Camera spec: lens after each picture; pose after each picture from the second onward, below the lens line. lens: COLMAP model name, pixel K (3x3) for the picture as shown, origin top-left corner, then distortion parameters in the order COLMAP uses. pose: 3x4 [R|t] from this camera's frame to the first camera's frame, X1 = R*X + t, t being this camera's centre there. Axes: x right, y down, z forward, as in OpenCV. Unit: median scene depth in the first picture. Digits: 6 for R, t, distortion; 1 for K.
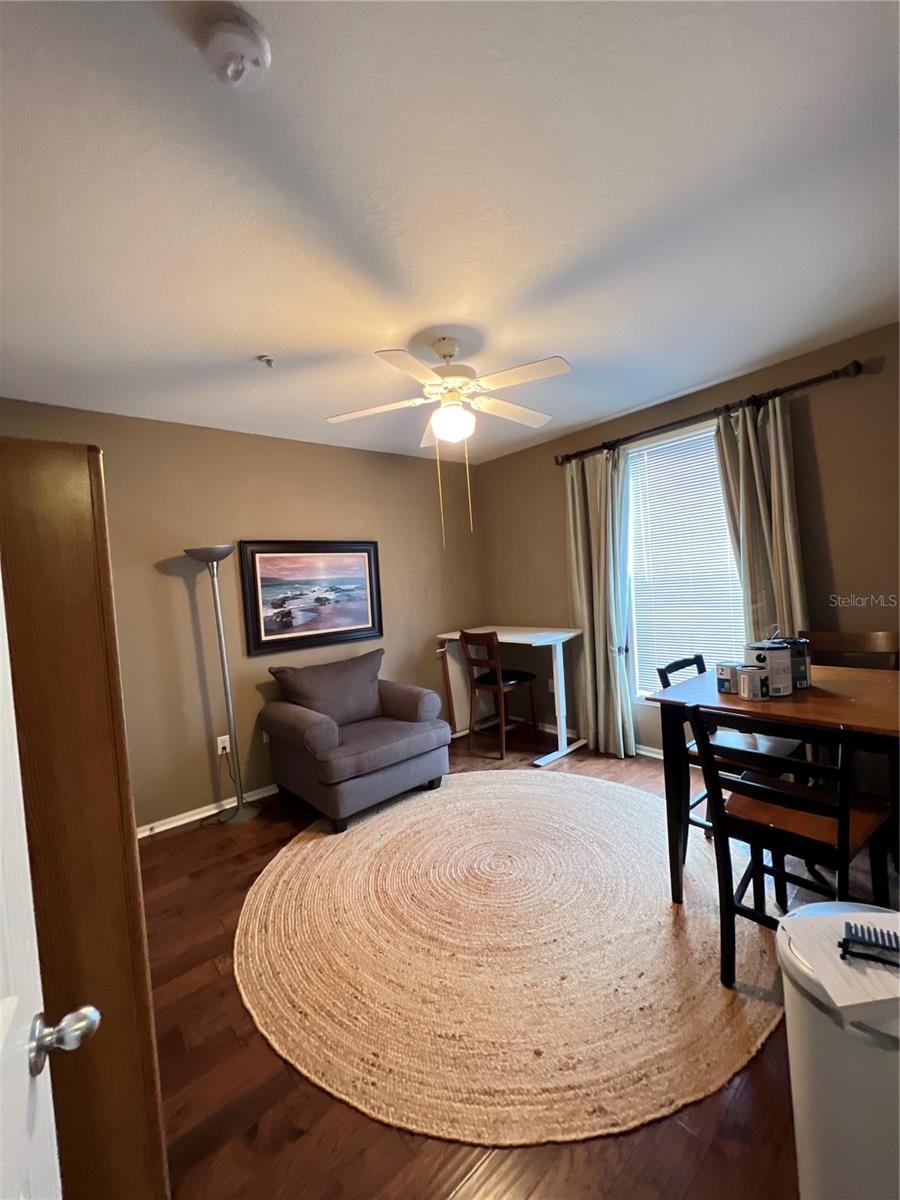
lens RADIAL K [[480.9, 0, 453.4], [0, 480.9, 595.2], [0, 0, 1]] dist [-0.007648, 0.001289]
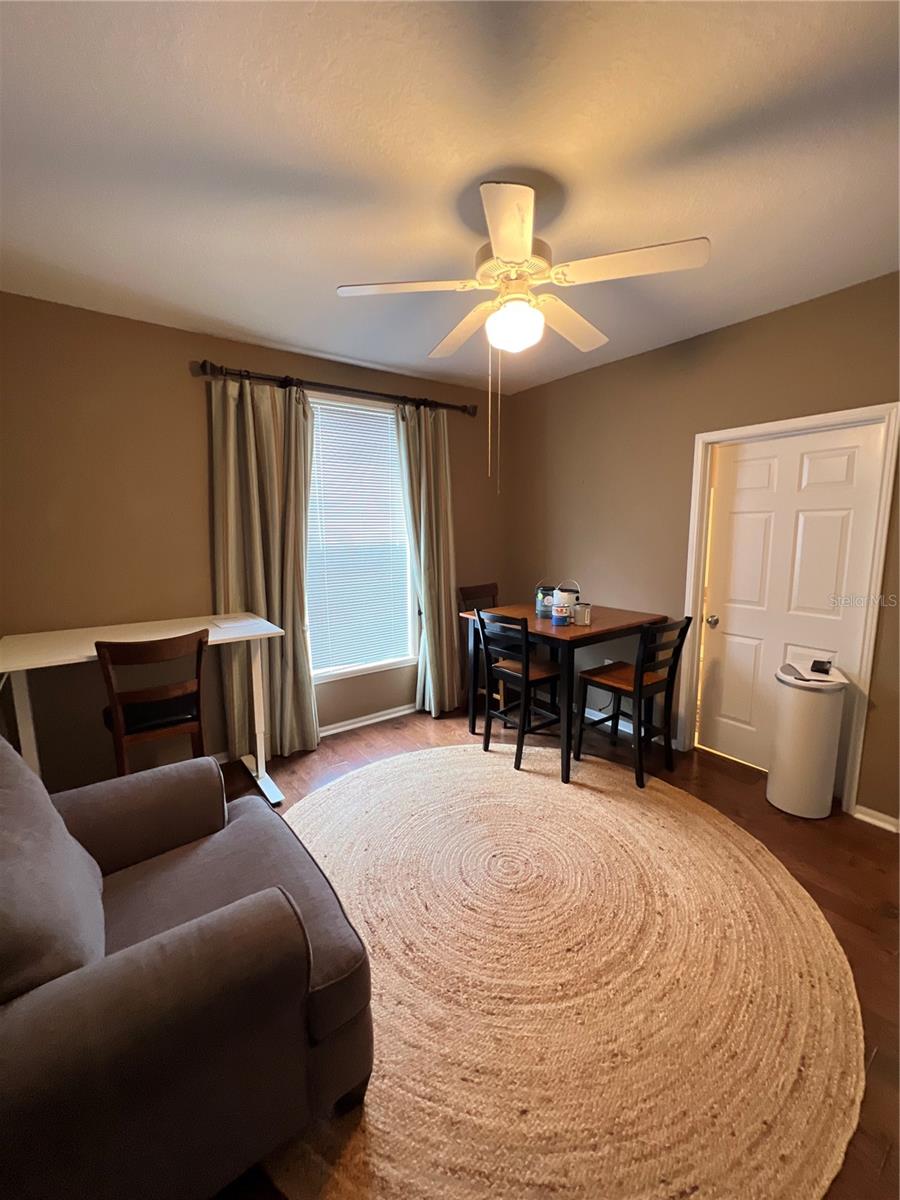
lens RADIAL K [[480.9, 0, 451.7], [0, 480.9, 595.2], [0, 0, 1]] dist [-0.007648, 0.001289]
pose [[0.075049, -0.063886, 0.995131, -0.548234], [0.030174, 0.997634, 0.061771, 0.009417], [-0.996723, 0.025392, 0.076799, 0.747601]]
